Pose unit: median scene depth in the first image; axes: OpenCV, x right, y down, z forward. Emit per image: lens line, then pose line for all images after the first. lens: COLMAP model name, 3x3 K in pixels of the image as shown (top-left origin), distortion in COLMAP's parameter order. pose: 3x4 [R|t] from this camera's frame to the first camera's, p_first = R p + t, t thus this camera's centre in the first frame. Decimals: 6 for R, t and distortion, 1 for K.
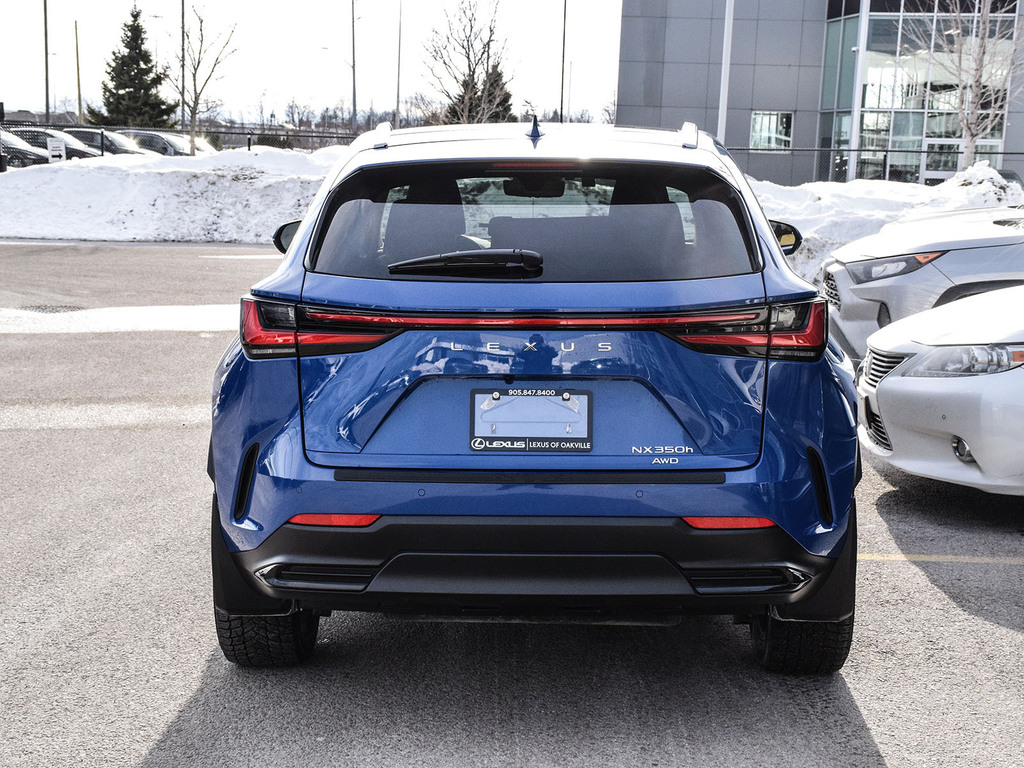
lens RADIAL K [[1721.1, 0, 512.3], [0, 1721.1, 384.8], [0, 0, 1]] dist [0.200689, 0.000000]
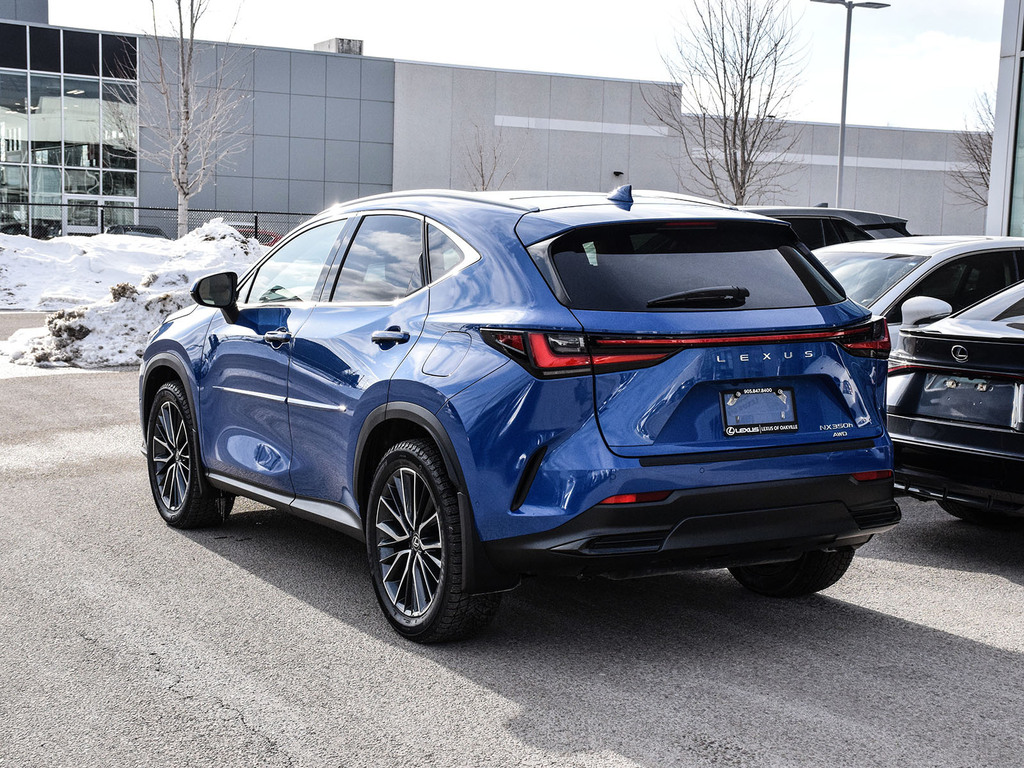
lens RADIAL K [[1721.1, 0, 510.8], [0, 1721.1, 384.2], [0, 0, 1]] dist [0.200689, 0.000000]
pose [[0.856253, -0.054927, 0.513628, -0.826147], [0.070768, 0.997429, -0.011311, 0.000896], [-0.511686, 0.046034, 0.857938, -0.066624]]
